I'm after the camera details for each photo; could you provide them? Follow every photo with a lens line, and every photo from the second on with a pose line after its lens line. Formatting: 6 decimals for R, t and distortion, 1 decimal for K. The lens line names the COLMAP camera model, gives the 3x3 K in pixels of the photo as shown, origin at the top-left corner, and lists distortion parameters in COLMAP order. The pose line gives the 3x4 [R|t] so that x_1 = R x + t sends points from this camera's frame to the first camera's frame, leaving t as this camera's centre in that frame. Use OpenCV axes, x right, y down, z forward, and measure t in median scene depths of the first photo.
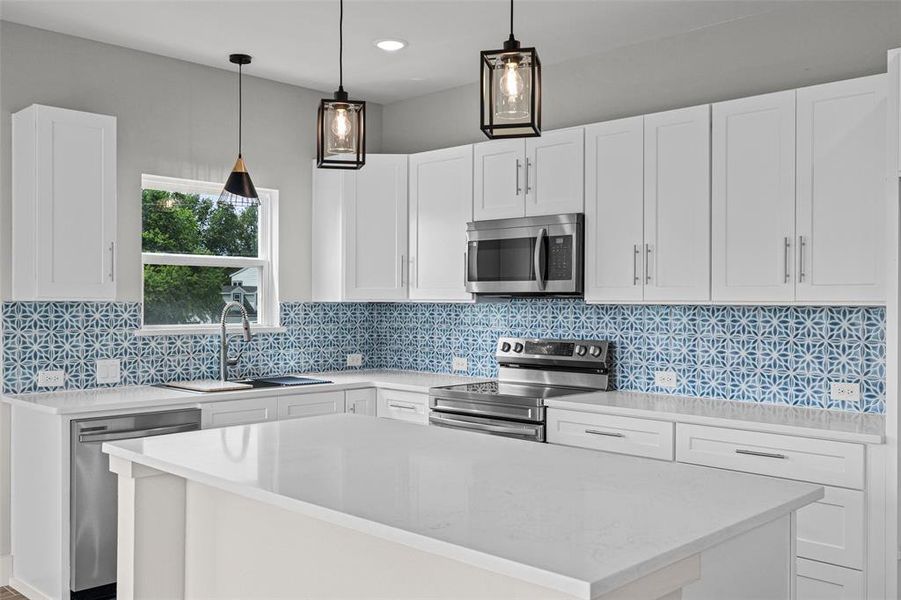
lens RADIAL K [[841.1, 0, 435.1], [0, 841.1, 309.5], [0, 0, 1]] dist [0.004263, 0.000000]
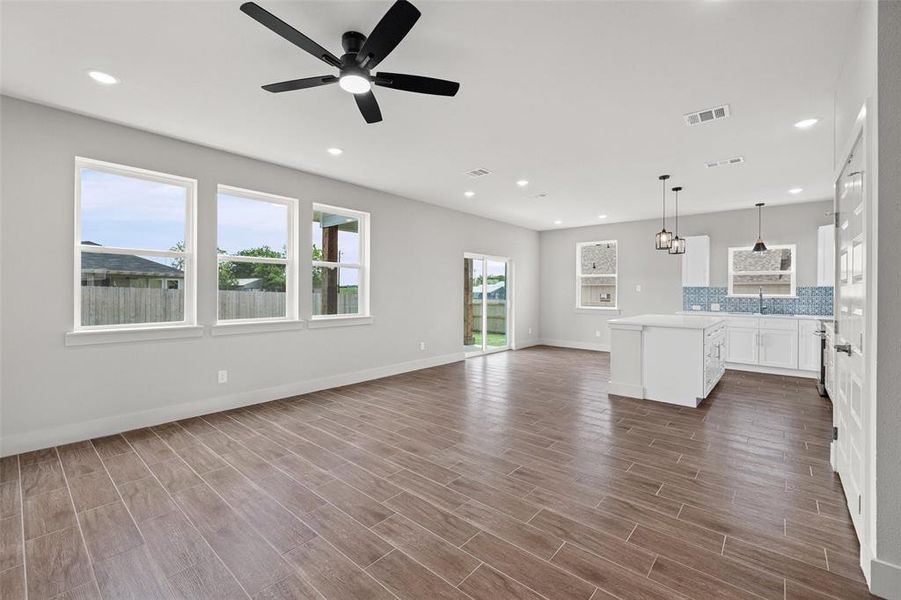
lens RADIAL K [[384.1, 0, 446.4], [0, 384.1, 272.2], [0, 0, 1]] dist [0.001744, -0.001279]
pose [[0.060944, -0.052873, -0.996740, 1.093484], [-0.016438, 0.998407, -0.053966, 0.033398], [0.998006, 0.019674, 0.059978, -0.182738]]
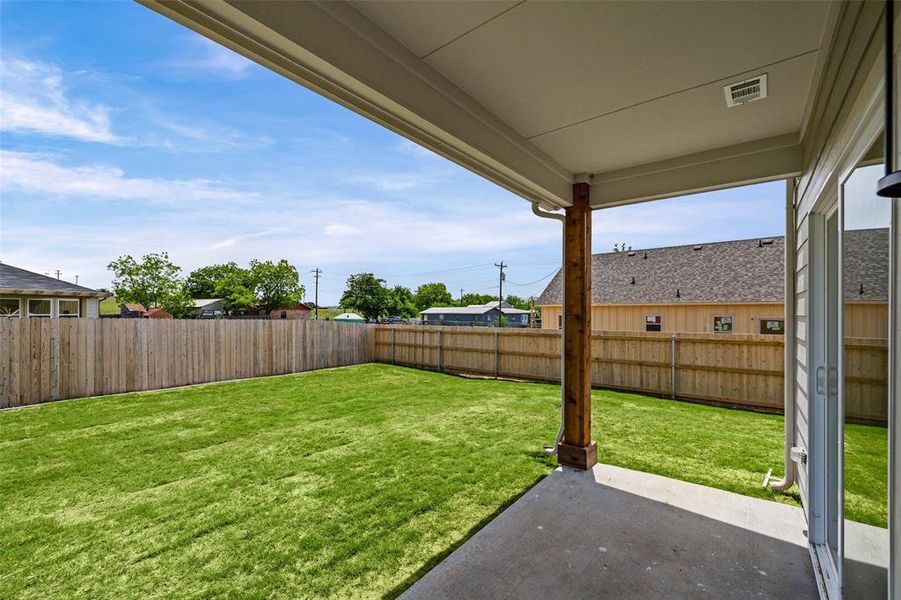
lens RADIAL K [[384.1, 0, 446.2], [0, 384.1, 312.3], [0, 0, 1]] dist [0.001744, -0.001279]
pose [[0.104179, -0.002056, -0.994556, -0.322080], [-0.011177, 0.999932, -0.003238, 0.003235], [0.994496, 0.011453, 0.104149, -0.298092]]
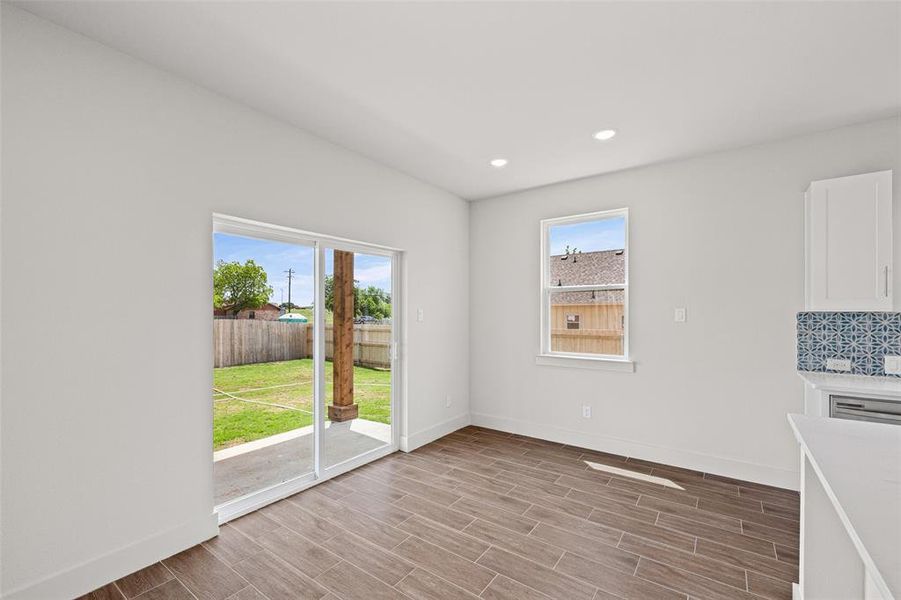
lens RADIAL K [[384.1, 0, 444.1], [0, 384.1, 308.9], [0, 0, 1]] dist [0.001744, -0.001279]
pose [[0.142611, -0.010848, -0.989719, 0.100607], [-0.008695, 0.999888, -0.012213, -0.000679], [0.989741, 0.010347, 0.142501, 0.215473]]
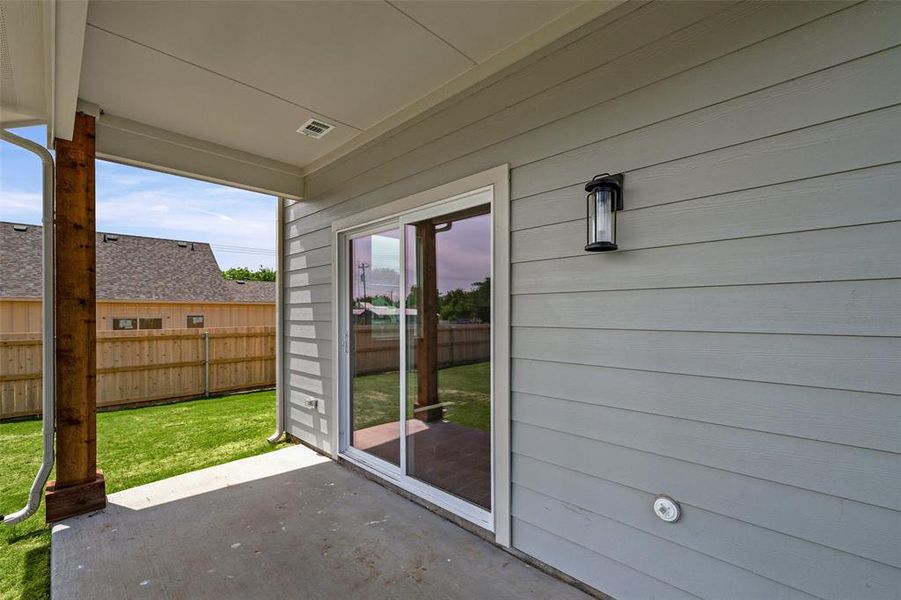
lens RADIAL K [[384.1, 0, 465.1], [0, 384.1, 314.0], [0, 0, 1]] dist [0.001744, -0.001279]
pose [[0.999866, -0.005131, 0.015558, -0.536962], [0.005238, 0.999963, -0.006847, 0.033110], [-0.015522, 0.006927, 0.999856, -0.523960]]
